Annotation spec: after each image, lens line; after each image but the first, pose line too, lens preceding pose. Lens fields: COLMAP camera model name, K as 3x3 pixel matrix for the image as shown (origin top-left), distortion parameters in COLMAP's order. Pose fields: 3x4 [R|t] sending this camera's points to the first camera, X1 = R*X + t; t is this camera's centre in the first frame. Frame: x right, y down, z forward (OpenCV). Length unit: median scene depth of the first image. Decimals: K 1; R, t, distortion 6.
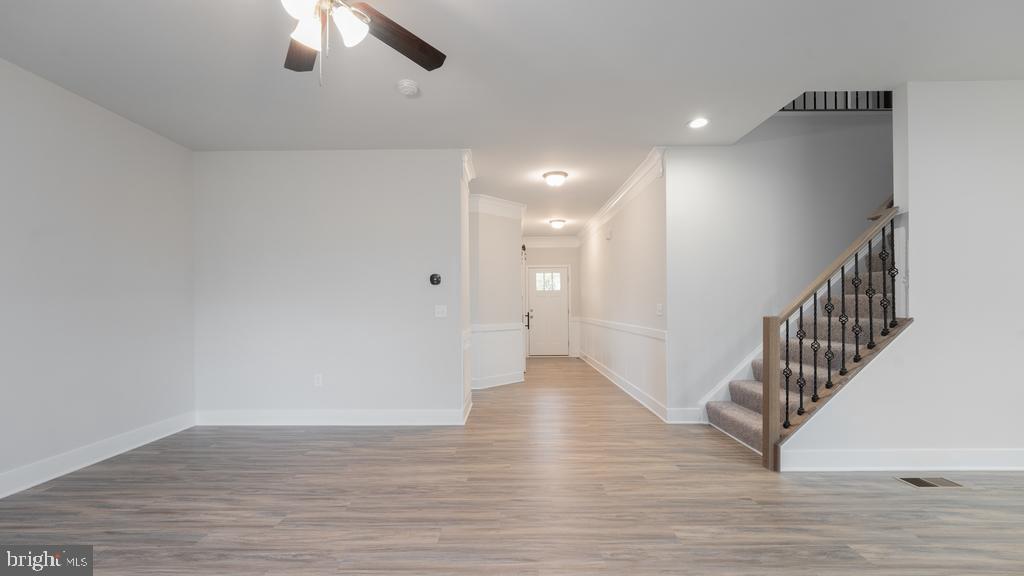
lens RADIAL K [[414.9, 0, 511.3], [0, 414.9, 308.3], [0, 0, 1]] dist [-0.007451, 0.001131]
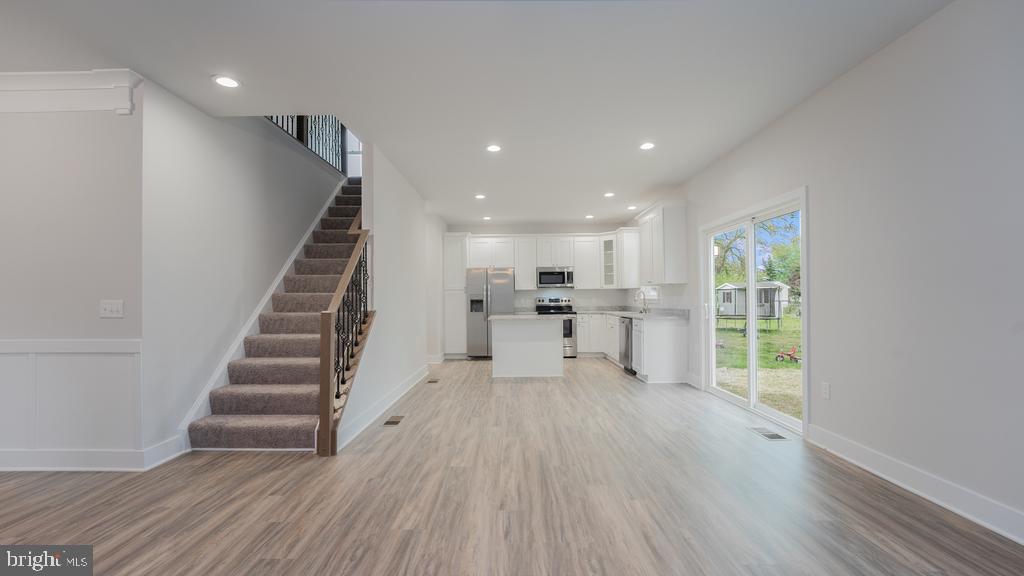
lens RADIAL K [[414.9, 0, 506.9], [0, 414.9, 287.3], [0, 0, 1]] dist [-0.007451, 0.001131]
pose [[0.008272, 0.033395, 0.999408, -0.441836], [0.012214, 0.999364, -0.033494, -0.001109], [-0.999891, 0.012484, 0.007858, 0.528248]]
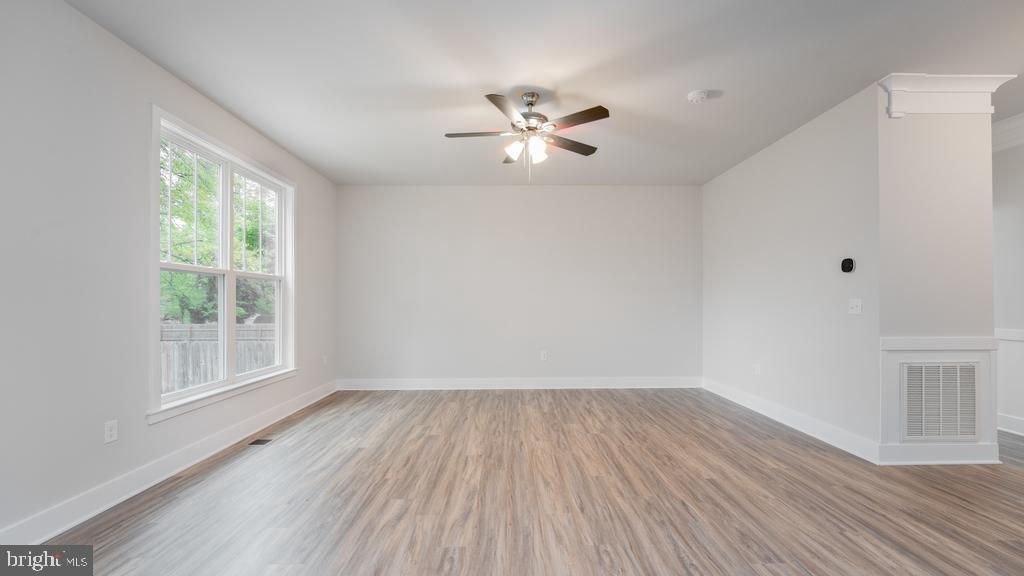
lens RADIAL K [[414.9, 0, 519.0], [0, 414.9, 303.7], [0, 0, 1]] dist [-0.007451, 0.001131]
pose [[0.036084, 0.009401, -0.999305, 0.804743], [0.002519, 0.999952, 0.009498, -0.008545], [0.999346, -0.002860, 0.036059, 0.493290]]
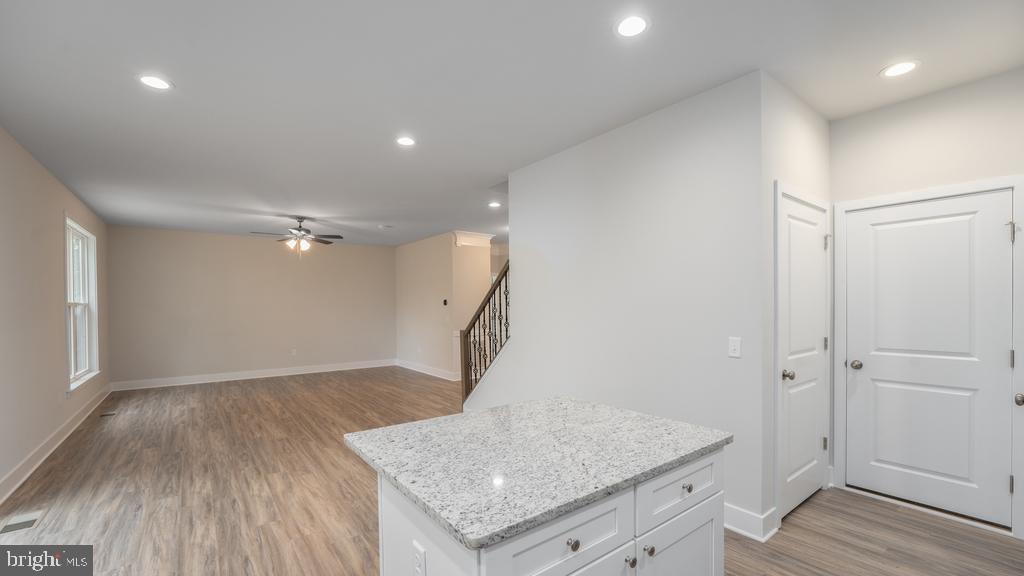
lens RADIAL K [[414.9, 0, 503.5], [0, 414.9, 312.8], [0, 0, 1]] dist [-0.007451, 0.001131]
pose [[0.601096, 0.013273, -0.799067, 2.090687], [0.003921, 0.999801, 0.019556, -0.082600], [0.799167, -0.014888, 0.600924, 0.104103]]
